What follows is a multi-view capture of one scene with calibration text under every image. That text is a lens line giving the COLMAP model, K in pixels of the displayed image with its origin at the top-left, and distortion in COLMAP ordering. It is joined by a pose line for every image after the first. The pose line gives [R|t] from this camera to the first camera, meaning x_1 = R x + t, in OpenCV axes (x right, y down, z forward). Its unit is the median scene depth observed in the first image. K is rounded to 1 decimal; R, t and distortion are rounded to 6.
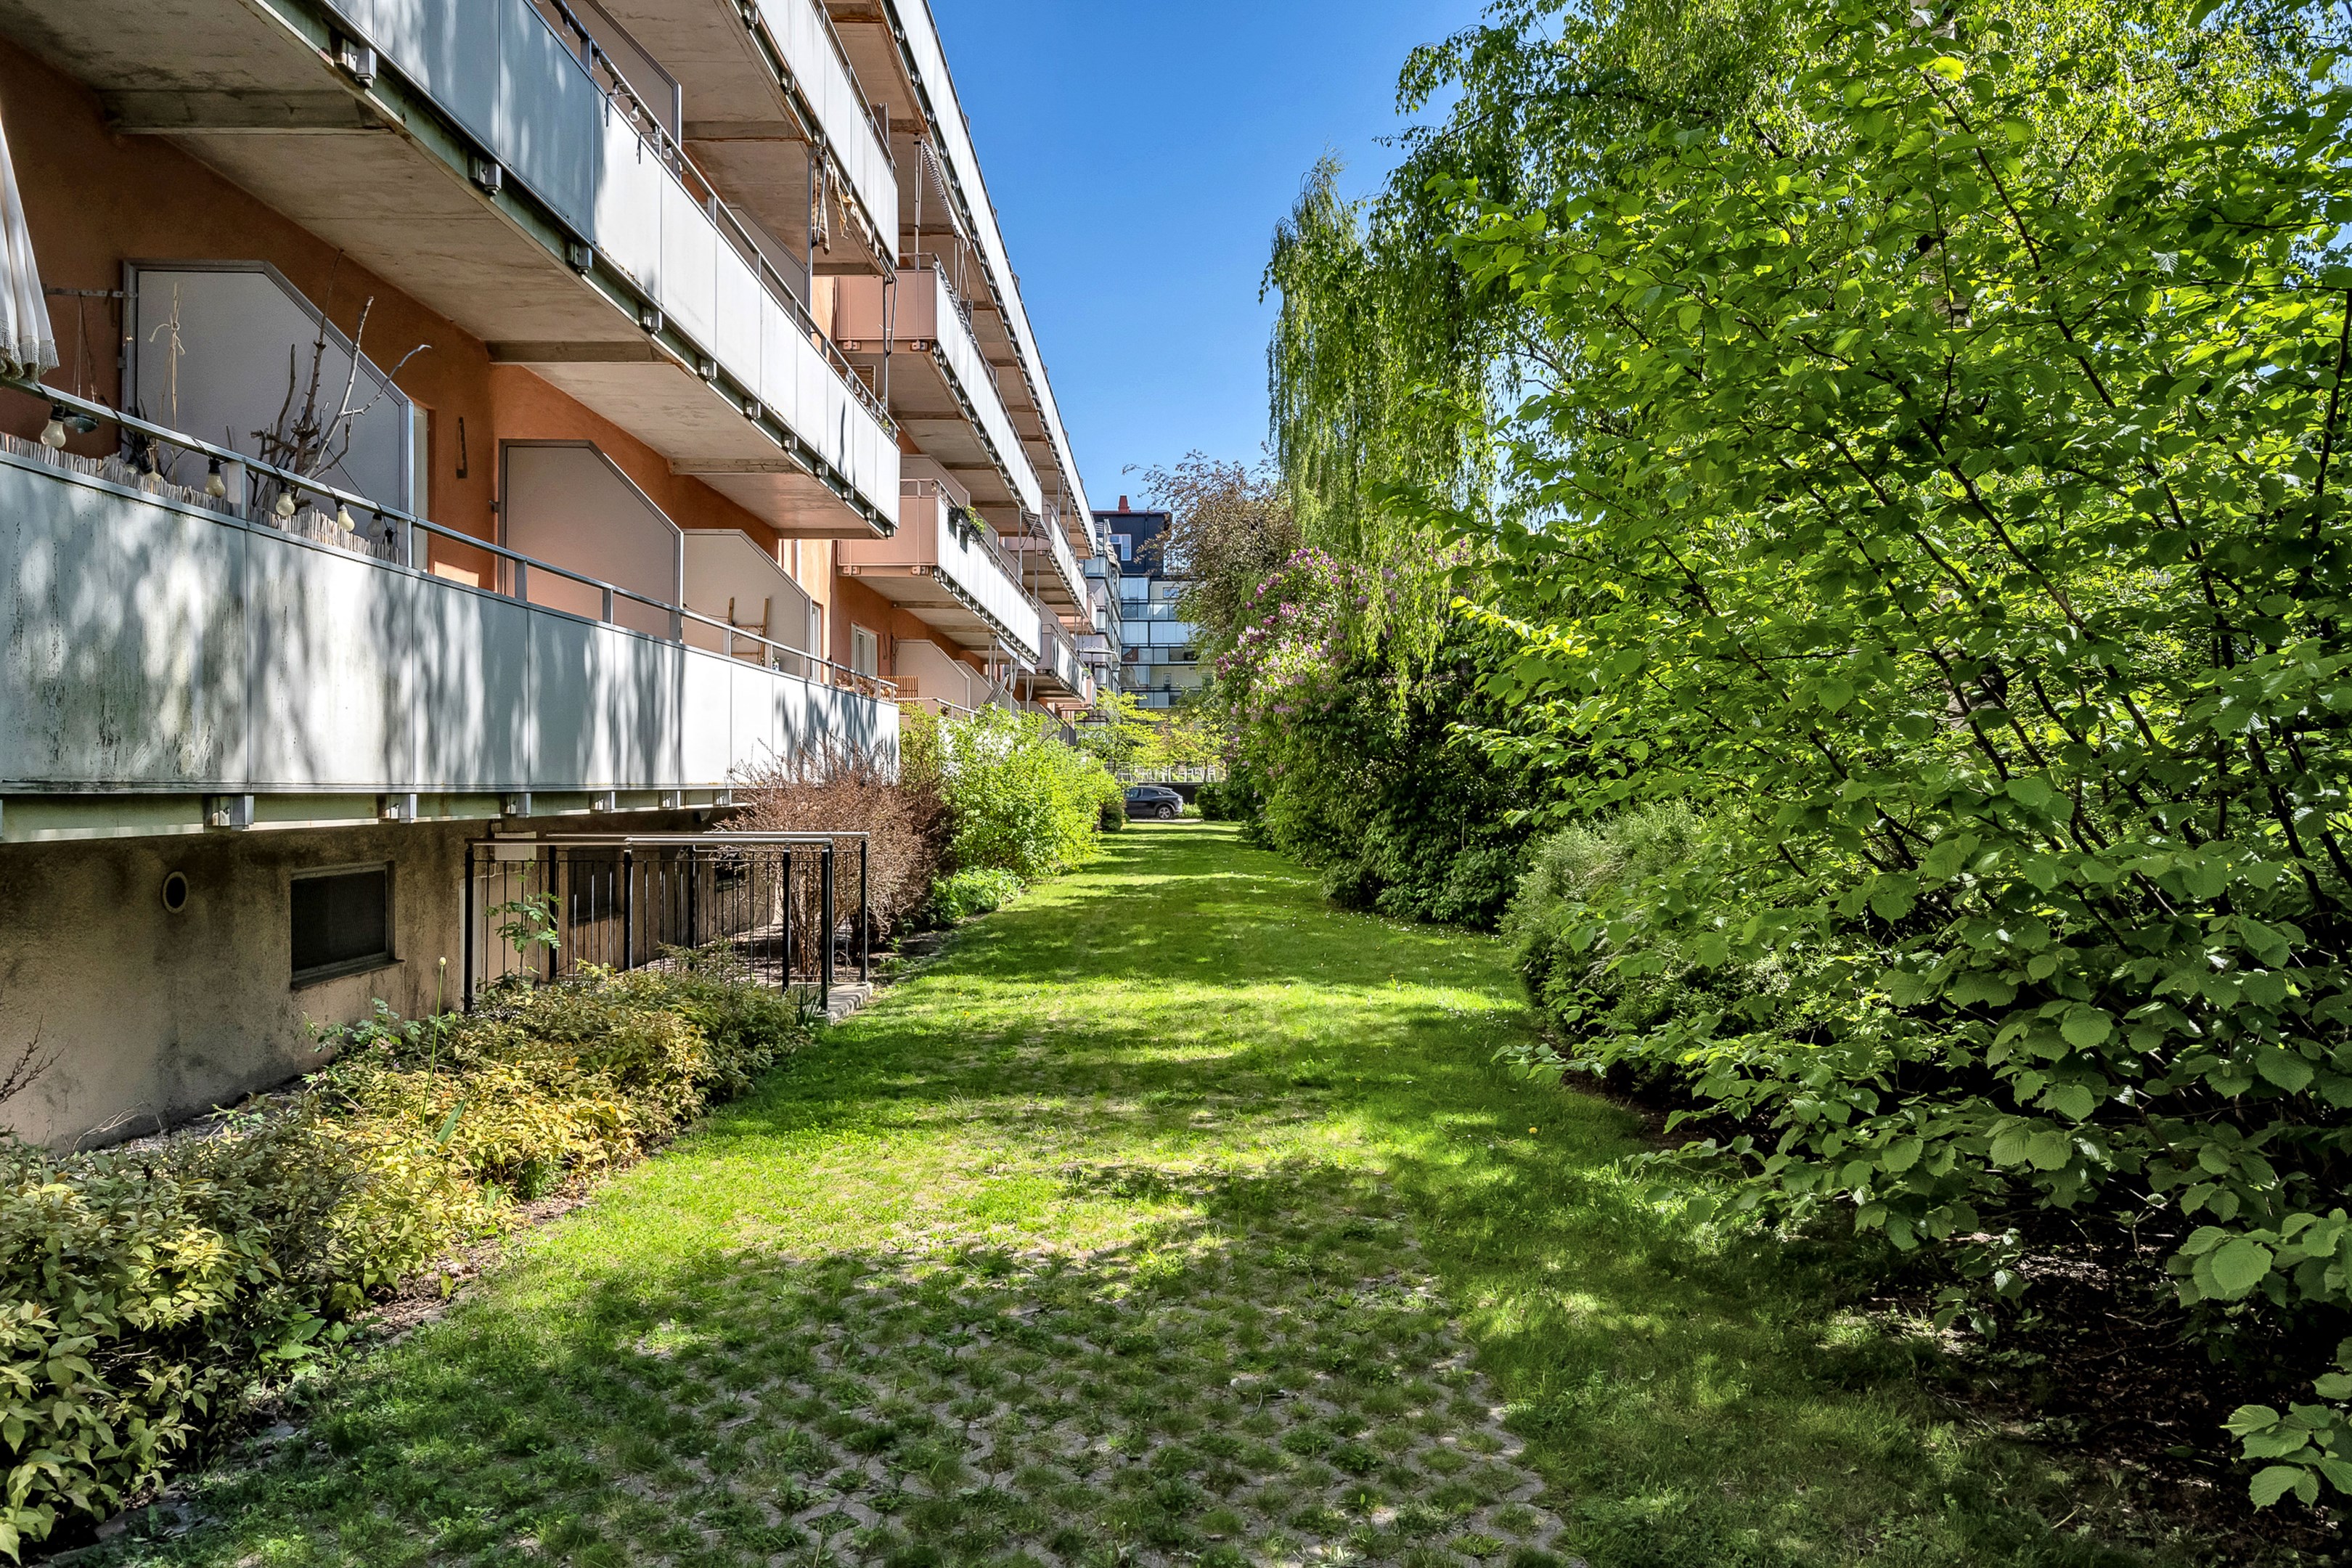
lens RADIAL K [[1559.1, 0, 1179.1], [0, 1559.1, 786.6], [0, 0, 1]] dist [-0.005593, -0.001049]
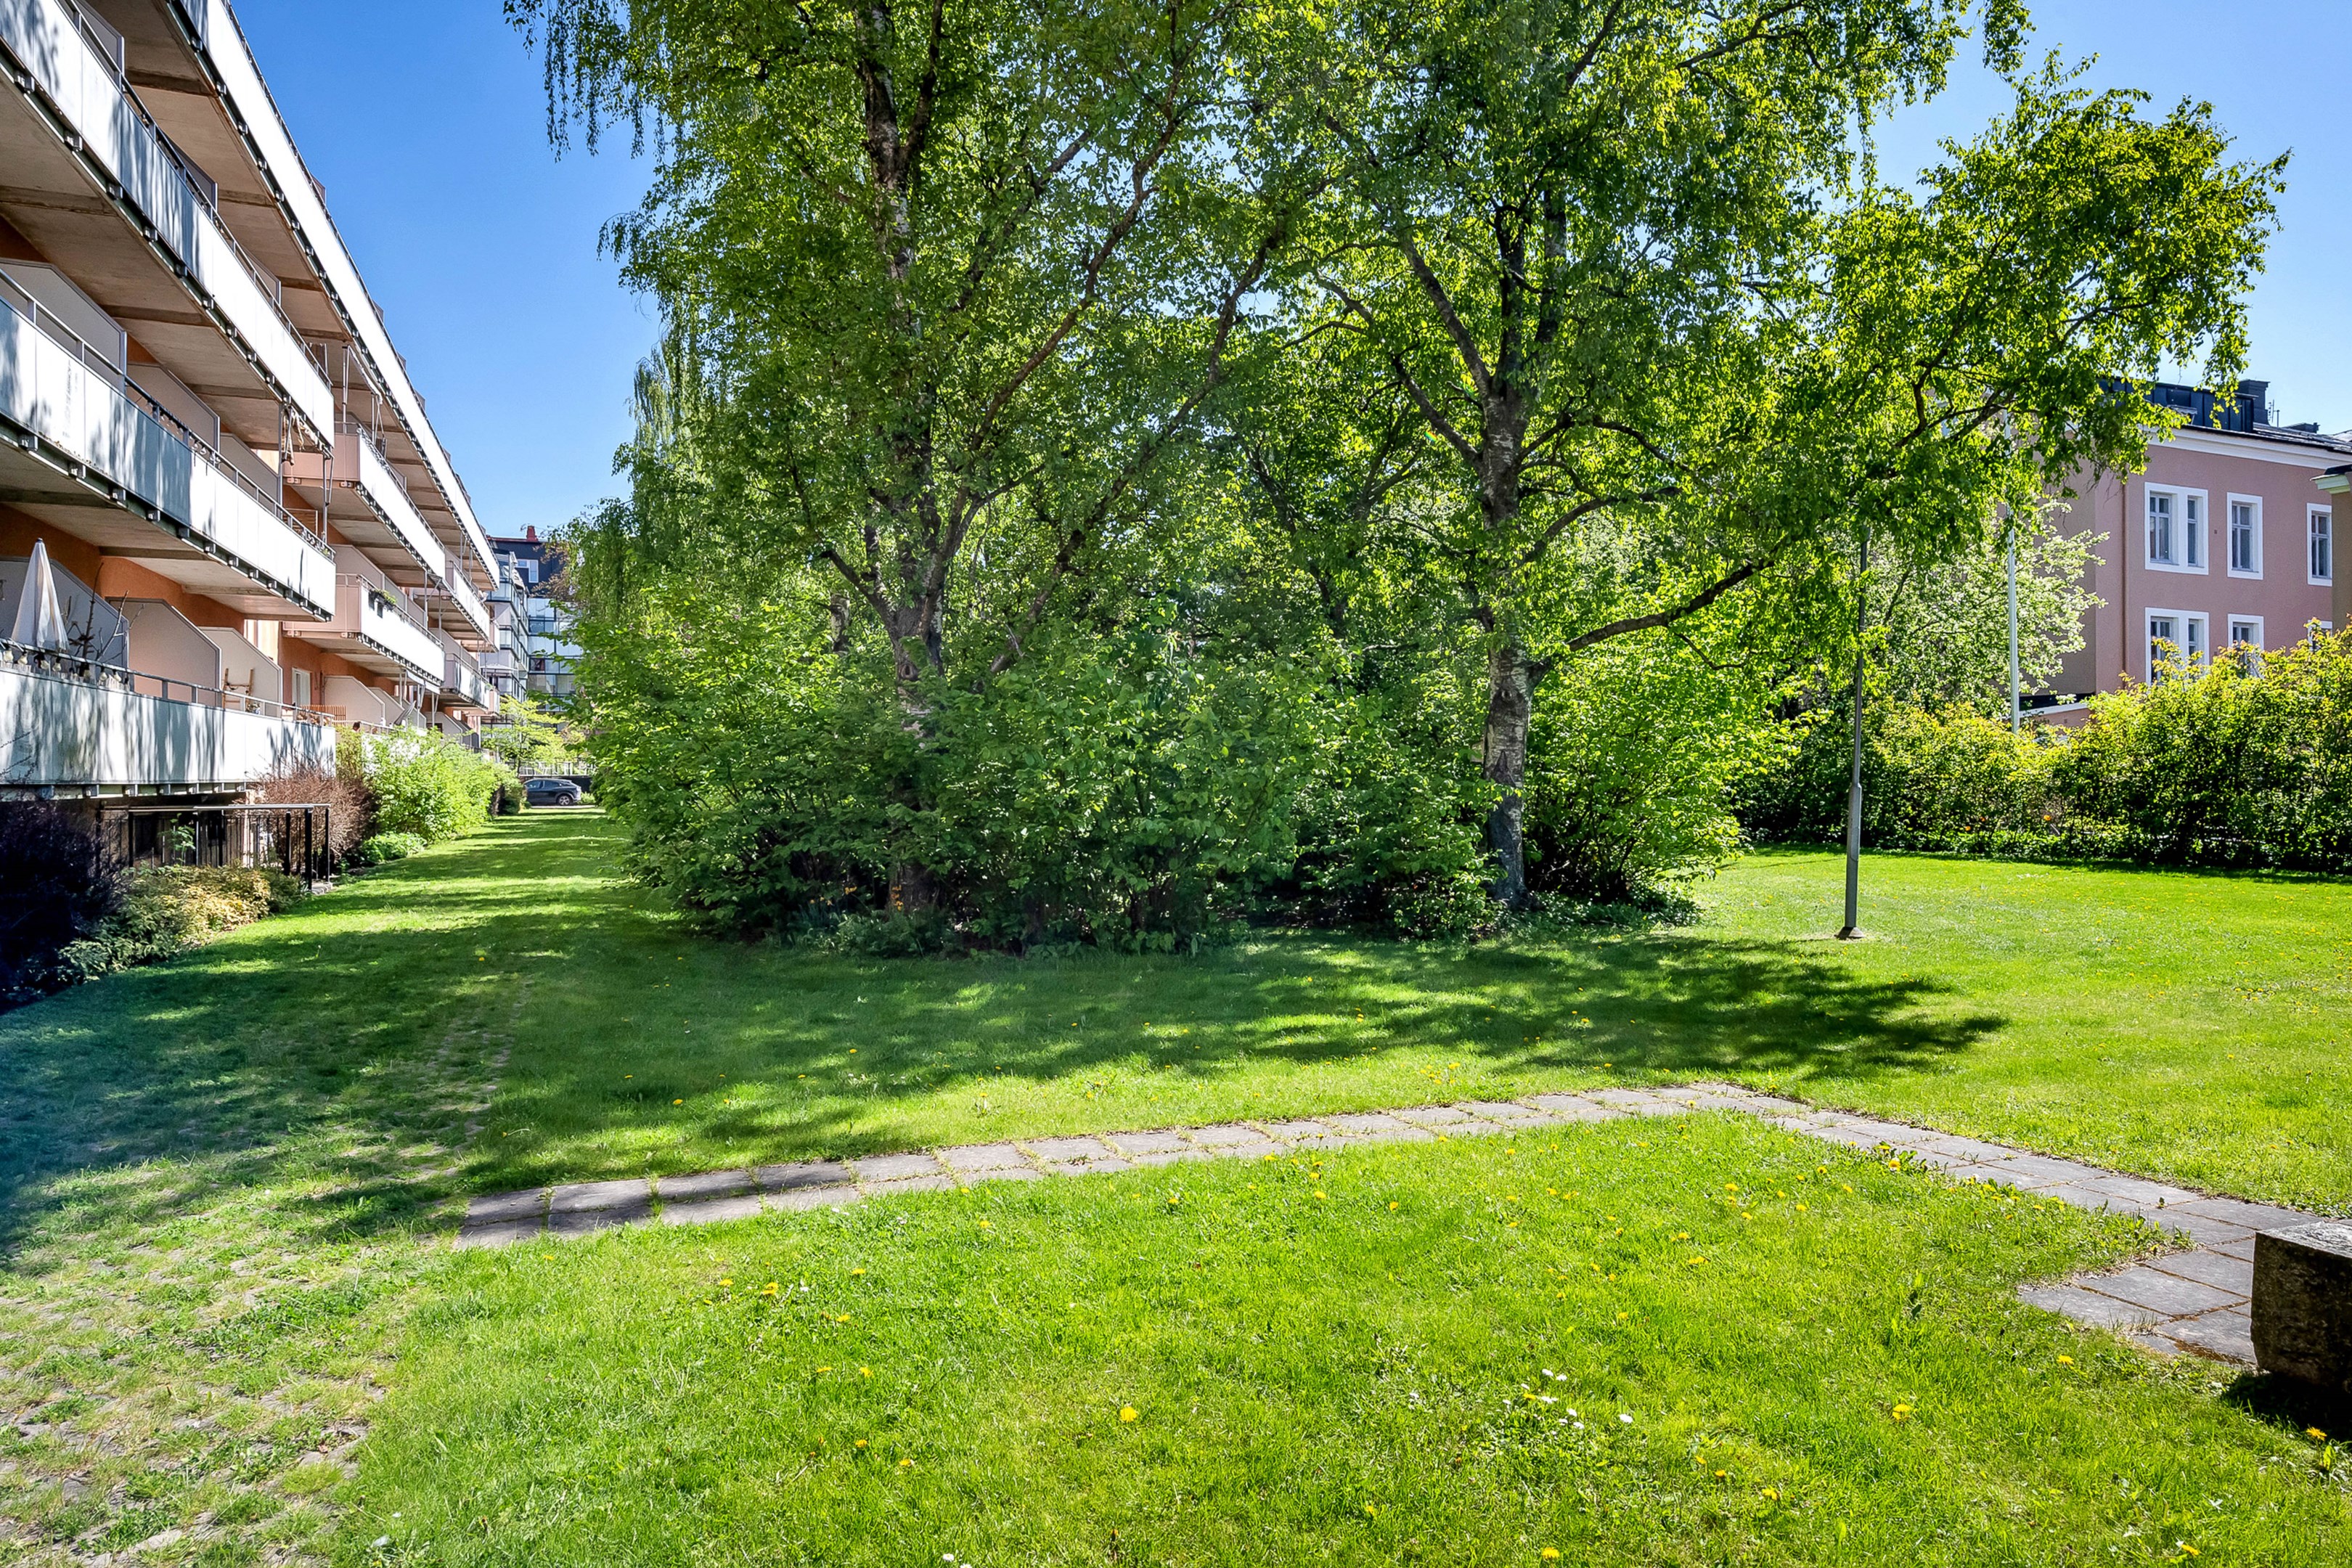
lens RADIAL K [[1415.8, 0, 1167.0], [0, 1415.8, 766.9], [0, 0, 1]] dist [0.023155, 0.000275]
pose [[0.930580, -0.001666, 0.366086, 0.061741], [0.004338, 0.999970, -0.006475, -0.000330], [-0.366064, 0.007613, 0.930559, -0.540160]]
